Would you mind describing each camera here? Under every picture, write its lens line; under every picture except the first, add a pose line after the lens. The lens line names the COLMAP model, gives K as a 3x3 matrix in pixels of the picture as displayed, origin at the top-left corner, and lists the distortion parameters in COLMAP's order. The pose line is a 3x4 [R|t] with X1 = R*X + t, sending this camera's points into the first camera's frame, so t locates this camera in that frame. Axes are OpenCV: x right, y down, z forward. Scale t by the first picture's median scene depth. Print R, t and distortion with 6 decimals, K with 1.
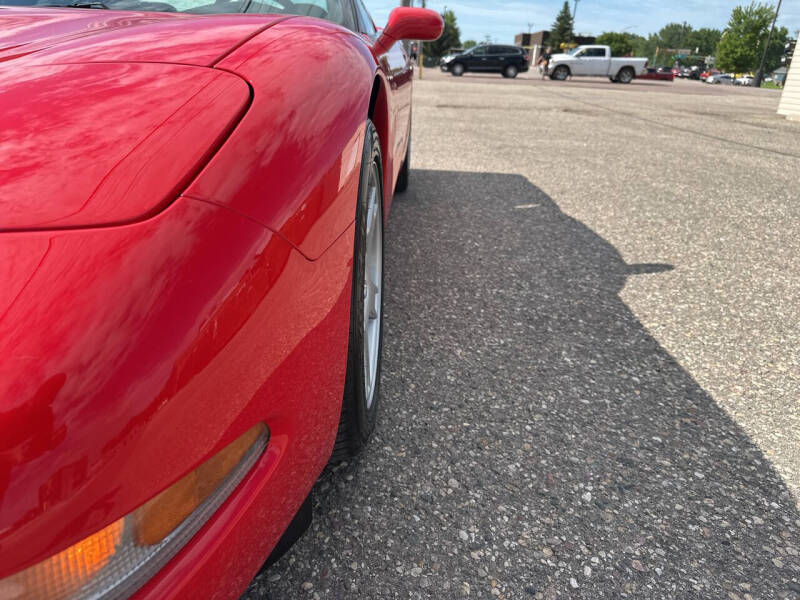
lens RADIAL K [[566.7, 0, 401.0], [0, 566.7, 303.9], [0, 0, 1]] dist [0.012381, -0.020394]
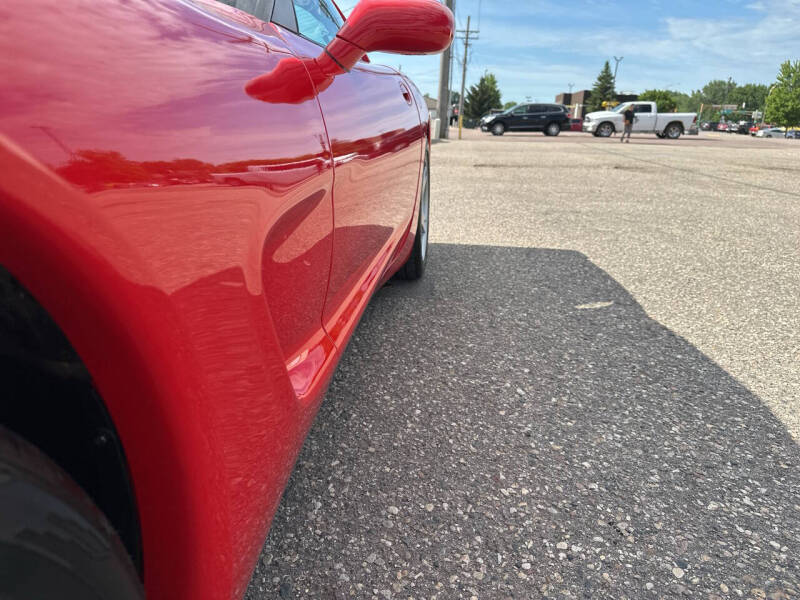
lens RADIAL K [[566.7, 0, 398.6], [0, 566.7, 306.9], [0, 0, 1]] dist [0.012381, -0.020394]
pose [[0.996993, 0.002036, -0.077468, 0.026257], [-0.009162, 0.995741, -0.091739, -0.069134], [0.076952, 0.092173, 0.992765, 0.197133]]
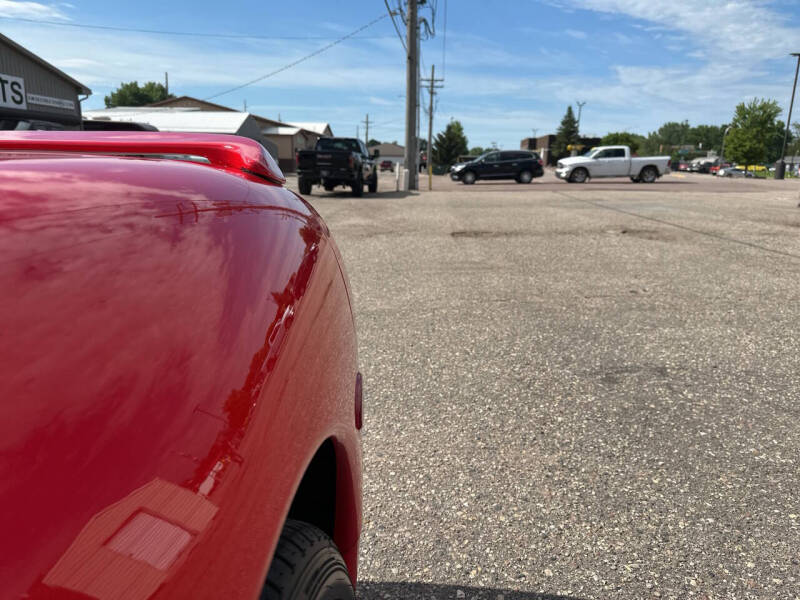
lens RADIAL K [[566.7, 0, 403.0], [0, 566.7, 304.7], [0, 0, 1]] dist [0.012381, -0.020394]
pose [[0.998903, -0.039804, -0.024670, 0.028923], [0.035101, 0.985131, -0.168179, -0.293906], [0.030997, 0.167128, 0.985448, 0.605728]]
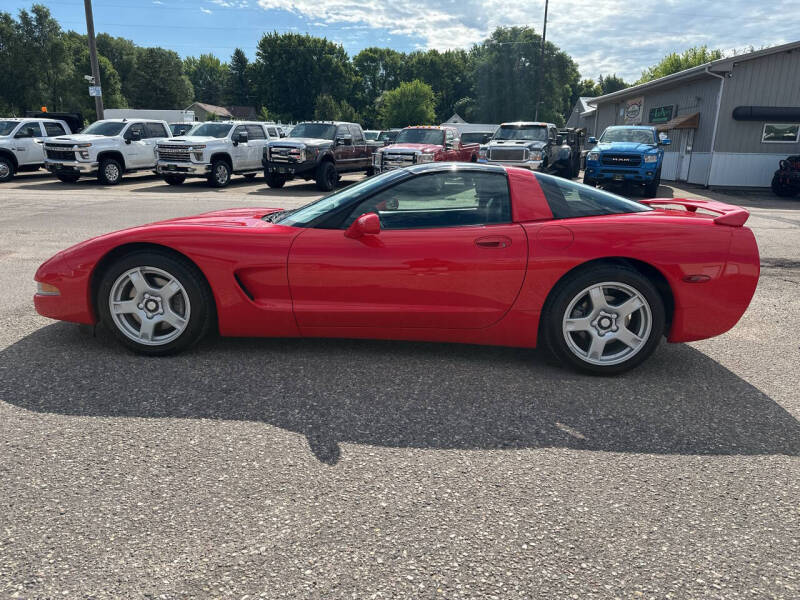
lens RADIAL K [[566.7, 0, 398.2], [0, 566.7, 301.1], [0, 0, 1]] dist [0.012381, -0.020394]
pose [[0.004408, 0.190361, -0.981704, 0.642474], [-0.404525, 0.898141, 0.172341, -0.246262], [0.914516, 0.396364, 0.080965, 0.424070]]
